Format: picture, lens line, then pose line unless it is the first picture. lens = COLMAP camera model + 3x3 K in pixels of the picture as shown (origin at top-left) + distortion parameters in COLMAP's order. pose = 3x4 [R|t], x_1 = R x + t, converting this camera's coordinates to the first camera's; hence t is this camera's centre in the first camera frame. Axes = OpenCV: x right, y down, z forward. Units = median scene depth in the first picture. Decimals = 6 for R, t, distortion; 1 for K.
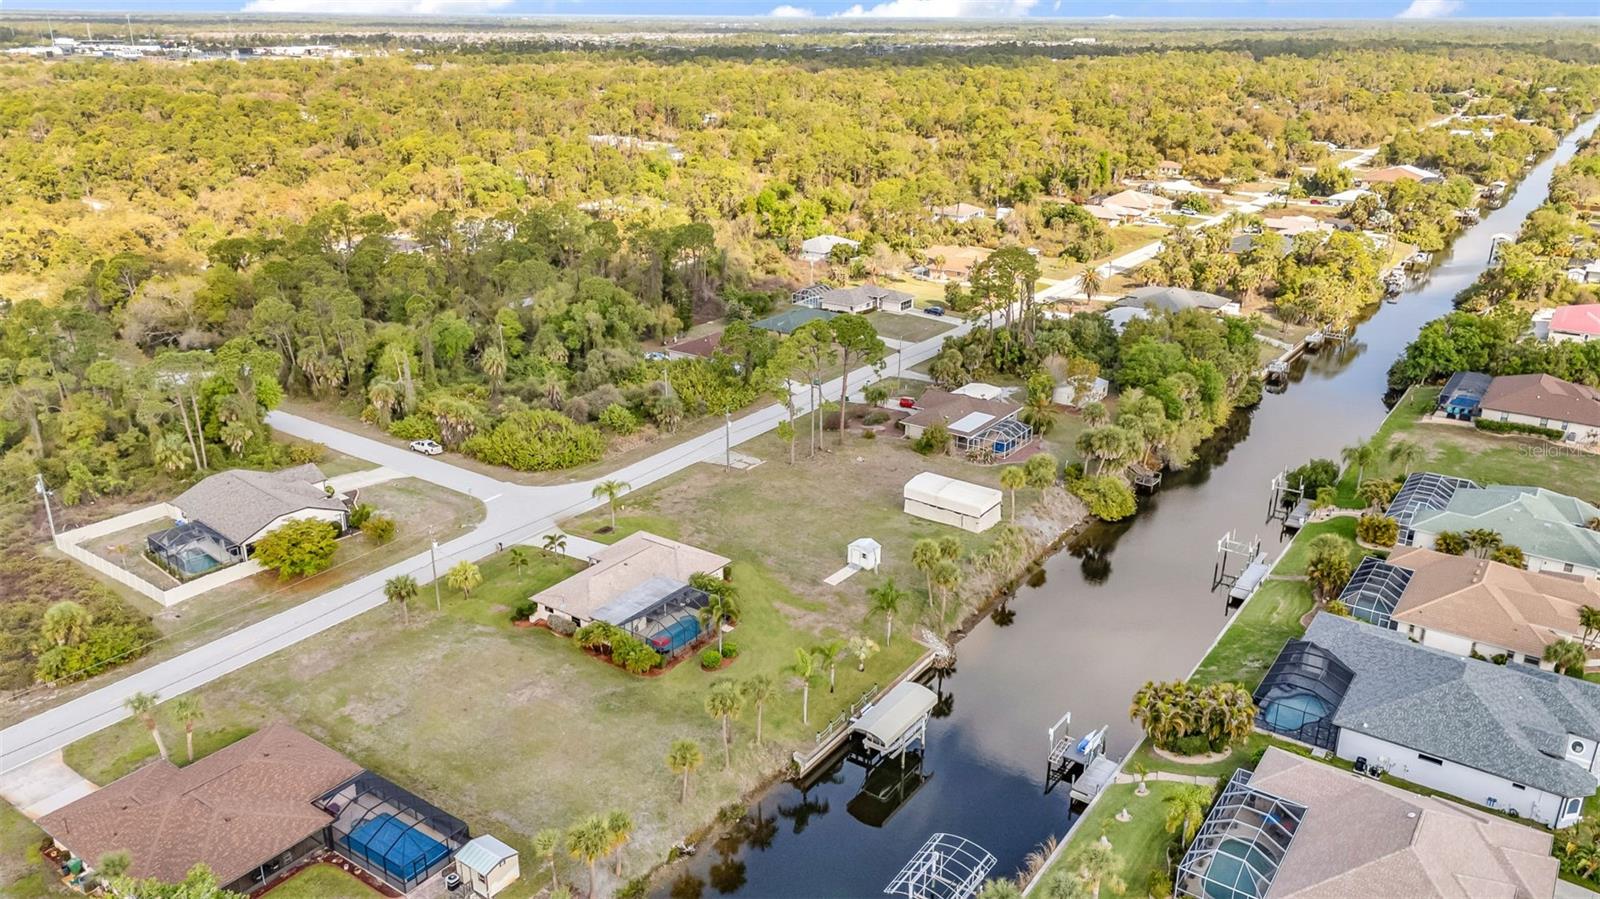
lens RADIAL K [[1169.0, 0, 796.5], [0, 1169.0, 460.0], [0, 0, 1]] dist [0.077465, -0.071916]
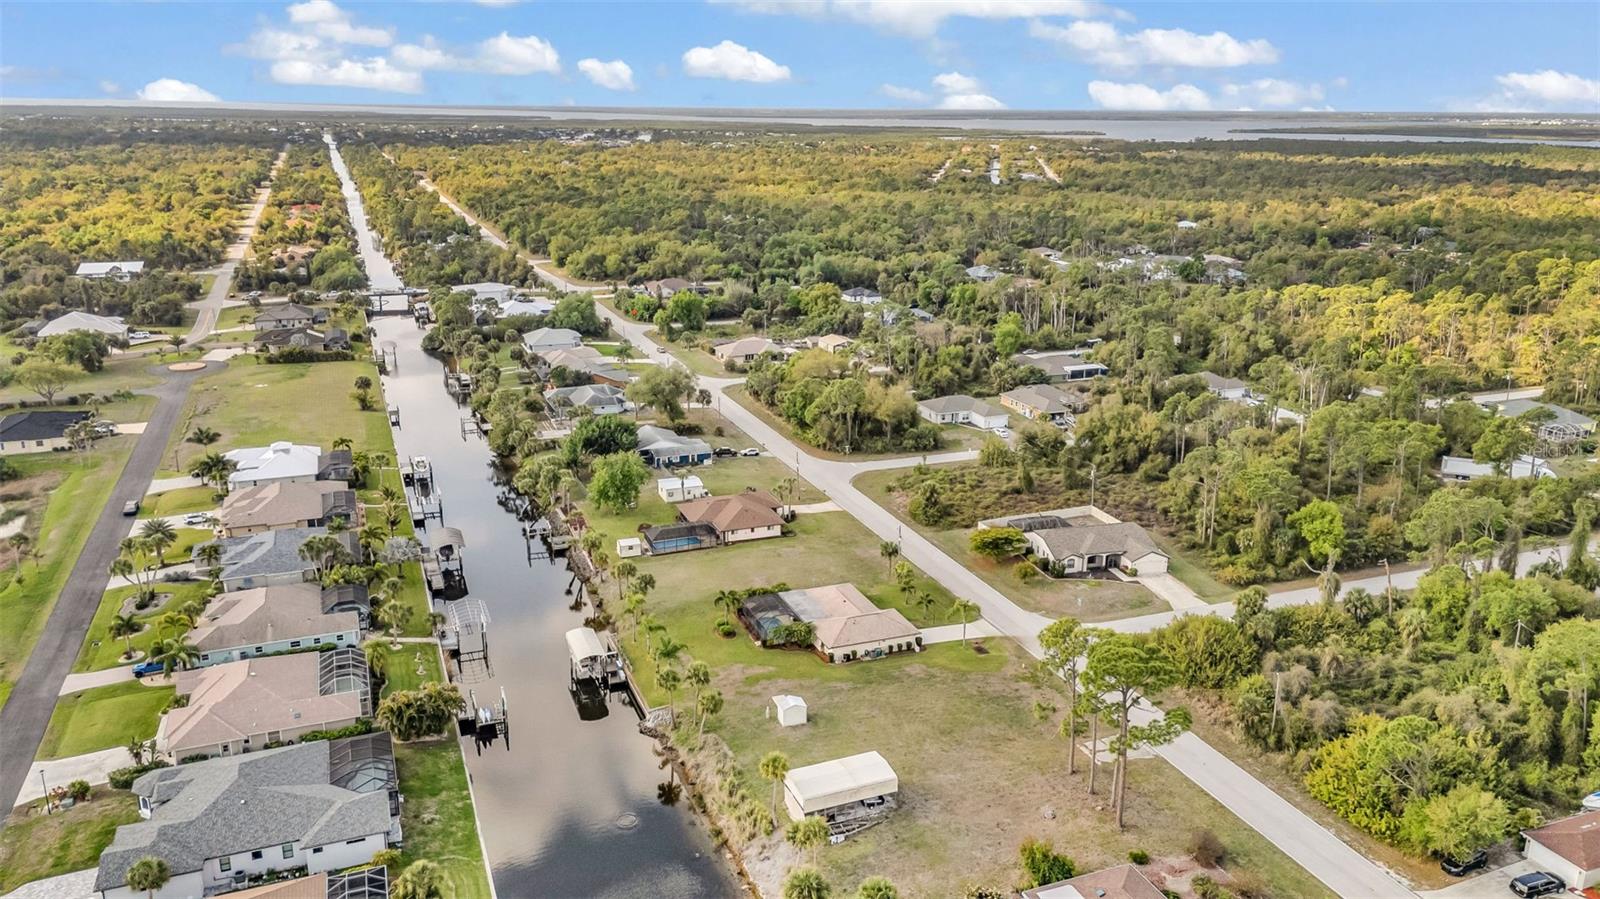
lens RADIAL K [[1169.0, 0, 798.0], [0, 1169.0, 450.9], [0, 0, 1]] dist [0.077465, -0.071916]
pose [[-0.551624, 0.227333, -0.802515, 0.709101], [-0.305015, 0.840523, 0.447757, -0.493461], [0.776323, 0.491773, -0.394313, 1.092149]]
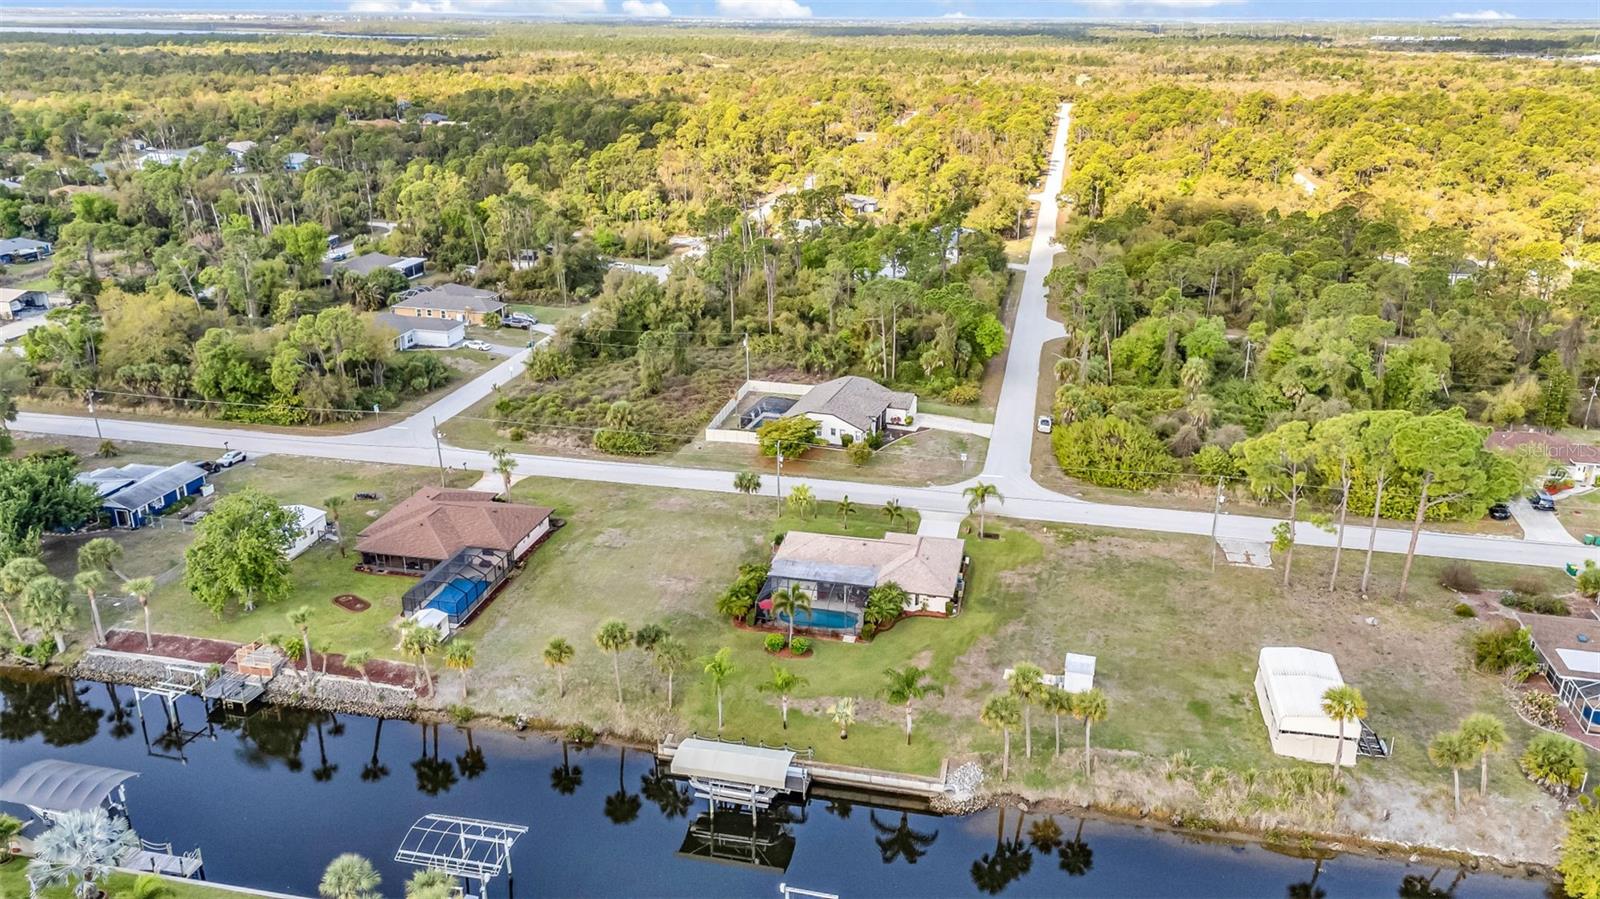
lens RADIAL K [[1169.0, 0, 801.7], [0, 1169.0, 452.1], [0, 0, 1]] dist [0.077465, -0.071916]
pose [[0.390415, 0.319445, -0.863441, 0.511290], [-0.330671, 0.923944, 0.192313, -0.119824], [0.859205, 0.210433, 0.466353, 0.376169]]
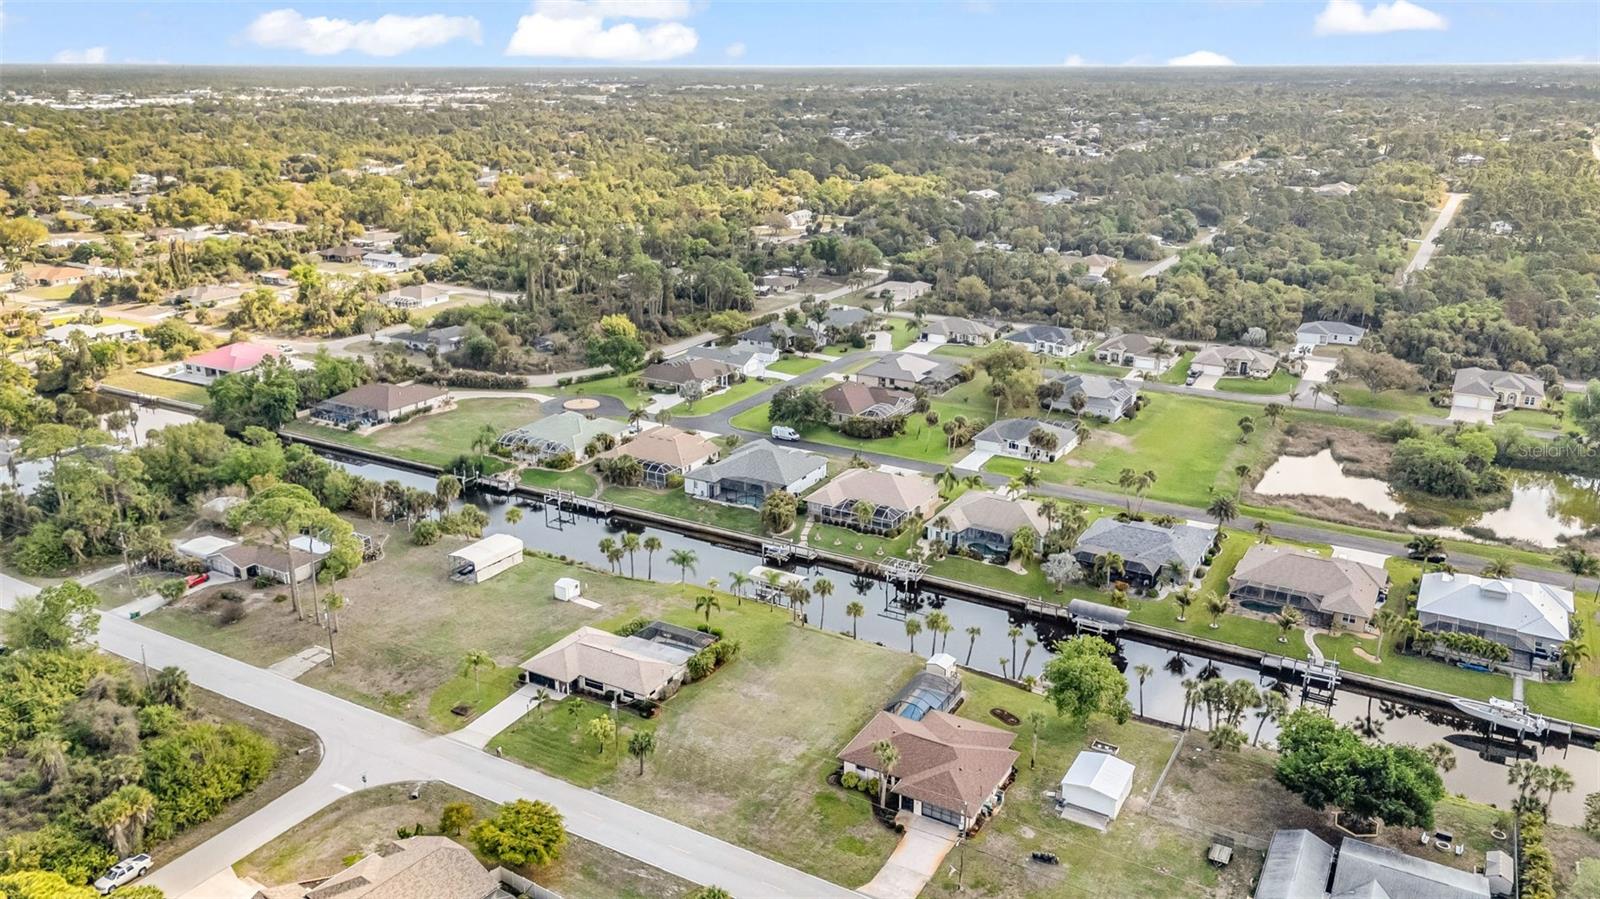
lens RADIAL K [[1169.0, 0, 802.7], [0, 1169.0, 440.1], [0, 0, 1]] dist [0.077465, -0.071916]
pose [[-0.092579, -0.308791, 0.946614, -0.999233], [0.351399, 0.879392, 0.321230, -0.342342], [-0.931637, 0.362378, 0.027096, 0.542998]]
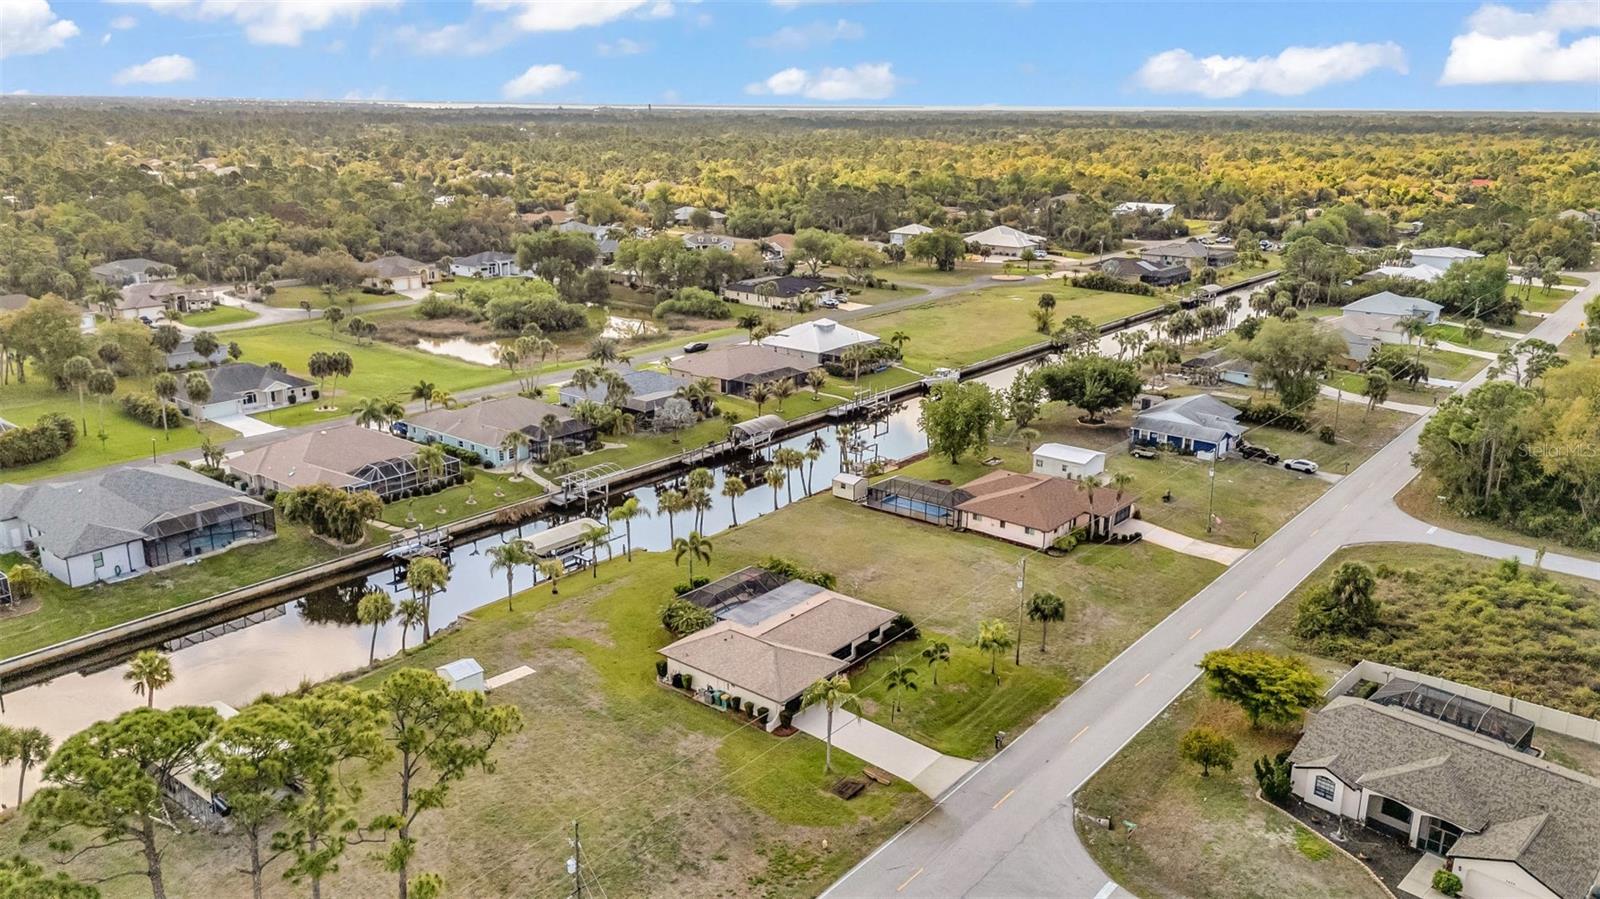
lens RADIAL K [[1169.0, 0, 794.5], [0, 1169.0, 463.9], [0, 0, 1]] dist [0.077465, -0.071916]
pose [[-0.997245, -0.032554, 0.066649, -0.154733], [0.015206, 0.789730, 0.613266, -0.379175], [-0.072599, 0.612590, -0.787060, 1.224541]]
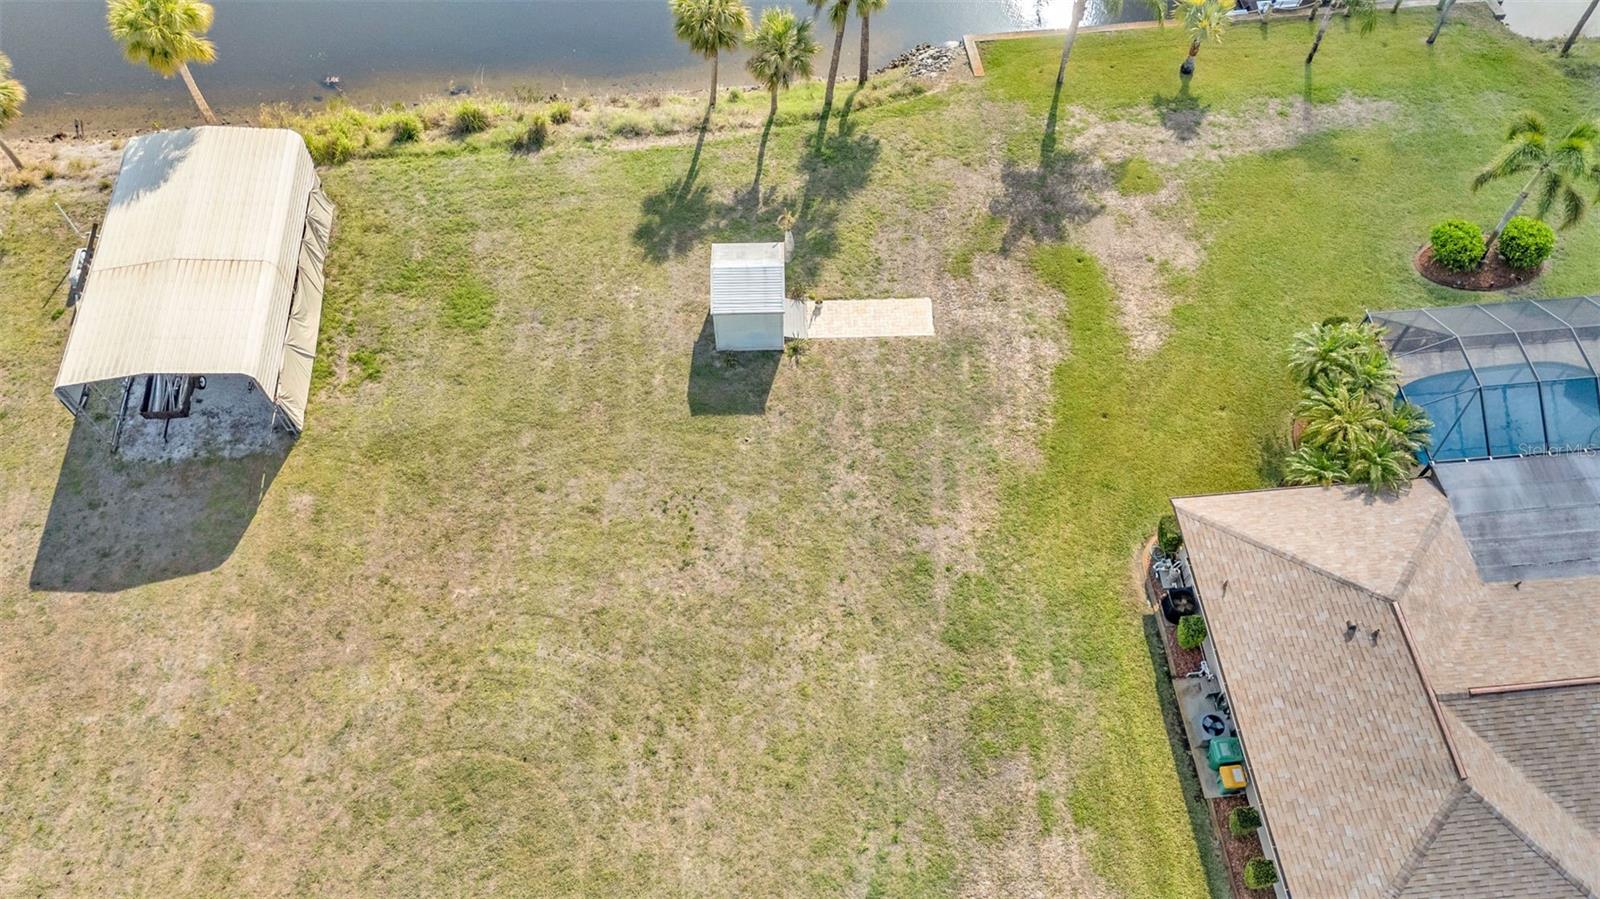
lens RADIAL K [[1169.0, 0, 794.0], [0, 1169.0, 444.9], [0, 0, 1]] dist [0.077465, -0.071916]
pose [[-0.647553, -0.649378, 0.398727, -0.080538], [0.273613, 0.290213, 0.917013, -0.154640], [-0.711203, 0.702911, -0.010250, 0.855786]]
